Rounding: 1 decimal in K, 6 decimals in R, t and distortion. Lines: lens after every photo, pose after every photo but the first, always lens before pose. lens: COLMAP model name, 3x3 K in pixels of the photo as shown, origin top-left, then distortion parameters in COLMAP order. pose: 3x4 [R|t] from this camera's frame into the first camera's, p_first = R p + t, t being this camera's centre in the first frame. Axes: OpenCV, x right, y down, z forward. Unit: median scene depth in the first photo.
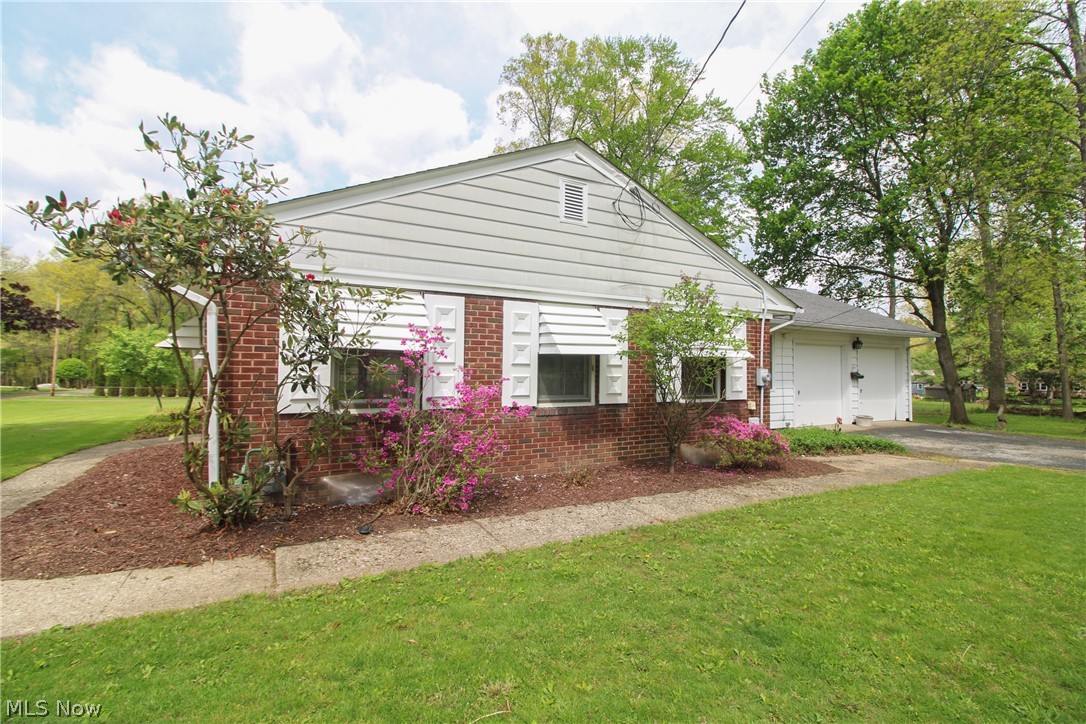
lens RADIAL K [[512.8, 0, 540.3], [0, 512.8, 358.8], [0, 0, 1]] dist [-0.021779, -0.001006]
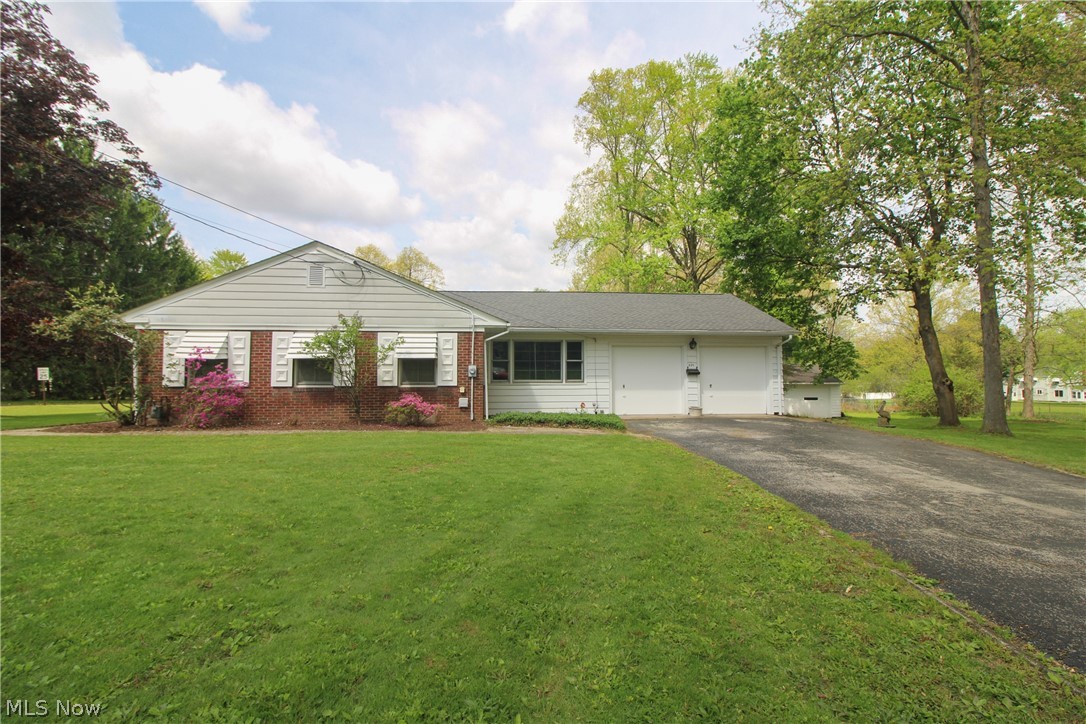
lens RADIAL K [[512.8, 0, 545.4], [0, 512.8, 364.8], [0, 0, 1]] dist [-0.021779, -0.001006]
pose [[0.923060, -0.016476, -0.384304, 1.440191], [0.016060, 0.999862, -0.004293, 0.032451], [0.384321, -0.002209, 0.923197, -0.351509]]
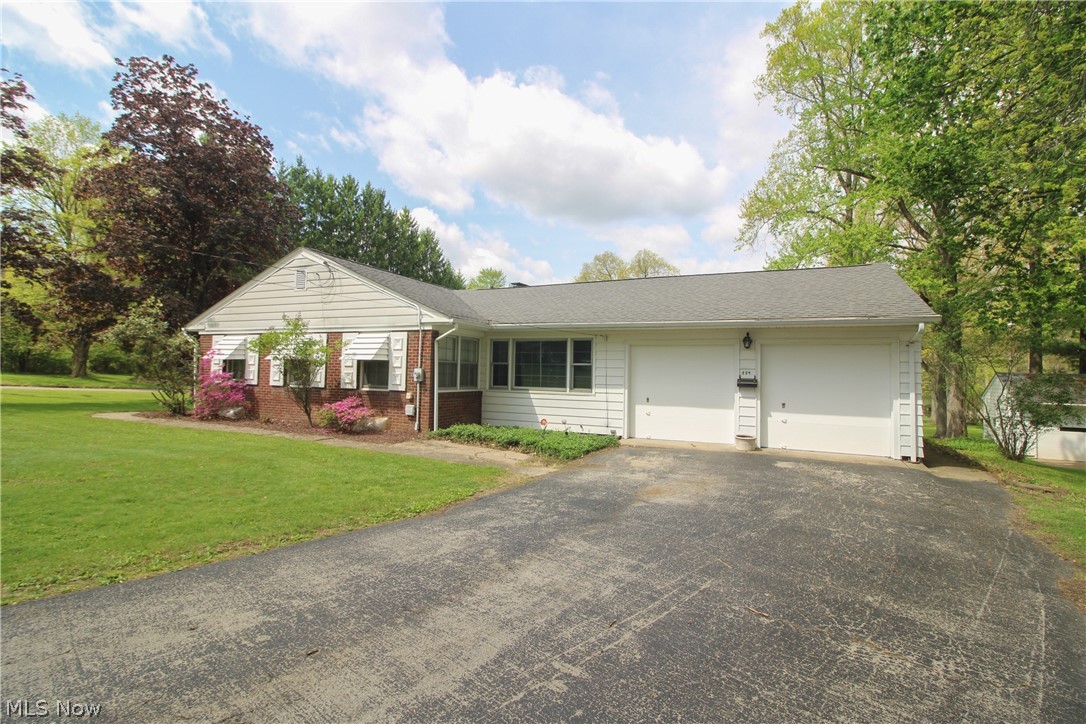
lens RADIAL K [[512.8, 0, 545.7], [0, 512.8, 362.3], [0, 0, 1]] dist [-0.021779, -0.001006]
pose [[0.593699, -0.010835, -0.804614, 2.008313], [-0.001242, 0.999896, -0.014382, 0.025840], [0.804686, 0.009538, 0.593624, 0.579894]]
